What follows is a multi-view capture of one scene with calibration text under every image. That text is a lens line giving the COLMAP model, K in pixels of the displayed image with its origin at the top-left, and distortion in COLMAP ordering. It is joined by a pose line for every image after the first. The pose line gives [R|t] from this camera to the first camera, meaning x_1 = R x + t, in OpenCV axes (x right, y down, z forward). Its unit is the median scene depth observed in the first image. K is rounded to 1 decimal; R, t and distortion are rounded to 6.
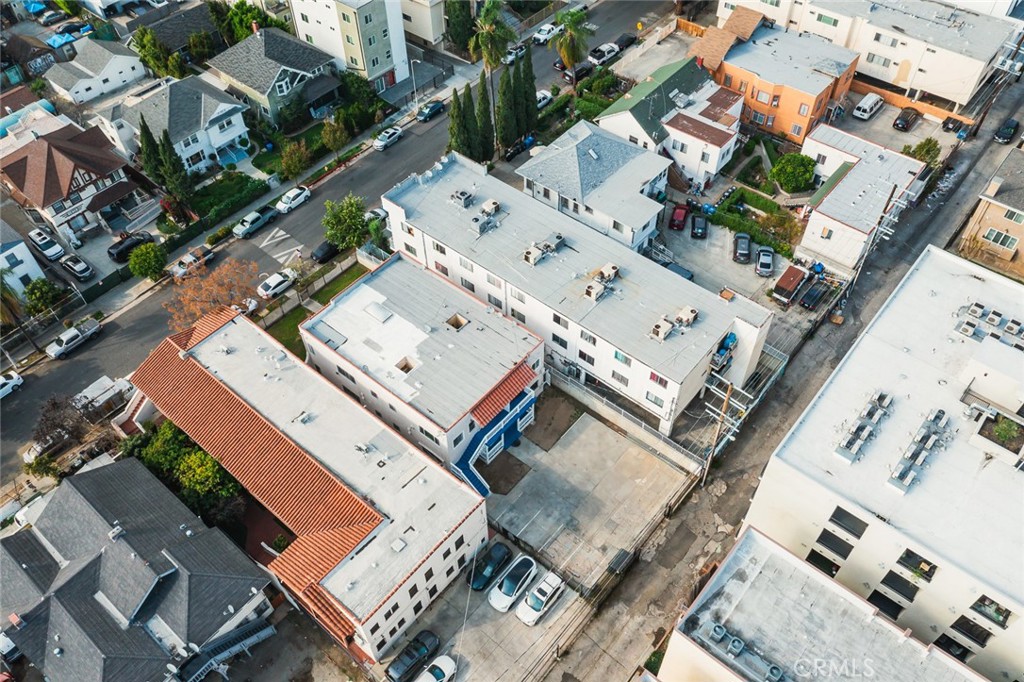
lens RADIAL K [[813.4, 0, 512.0], [0, 813.4, 341.0], [0, 0, 1]] dist [-0.001554, -0.001322]
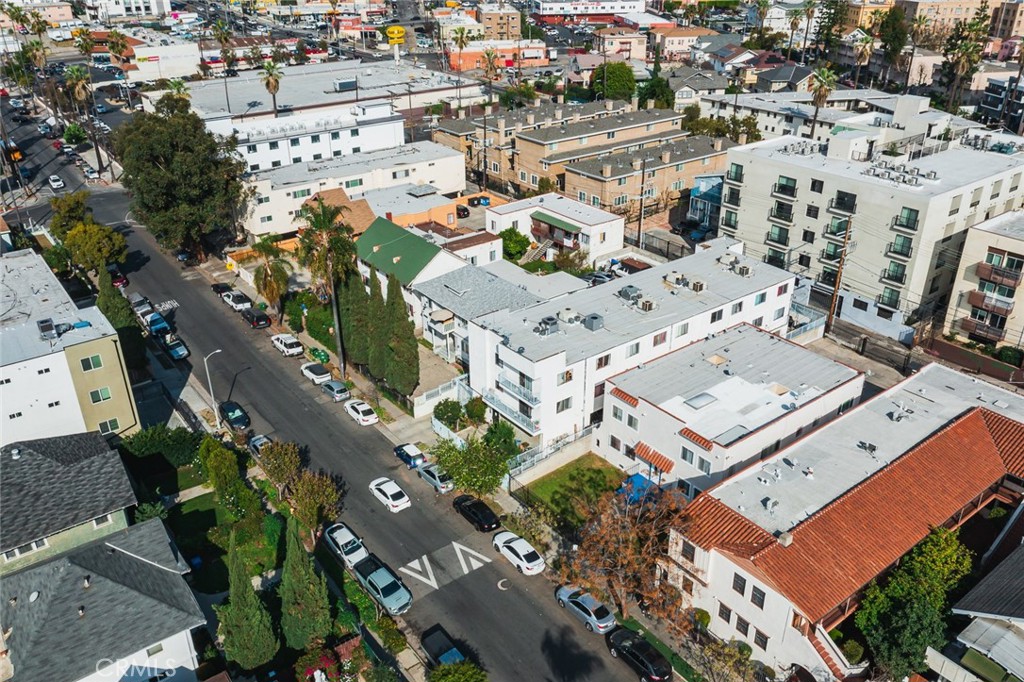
lens RADIAL K [[813.4, 0, 512.0], [0, 813.4, 341.0], [0, 0, 1]] dist [-0.001554, -0.001322]
pose [[0.213080, -0.430405, 0.877125, -0.691801], [0.744877, 0.652512, 0.139235, -0.255913], [-0.632262, 0.623682, 0.459636, 0.496772]]
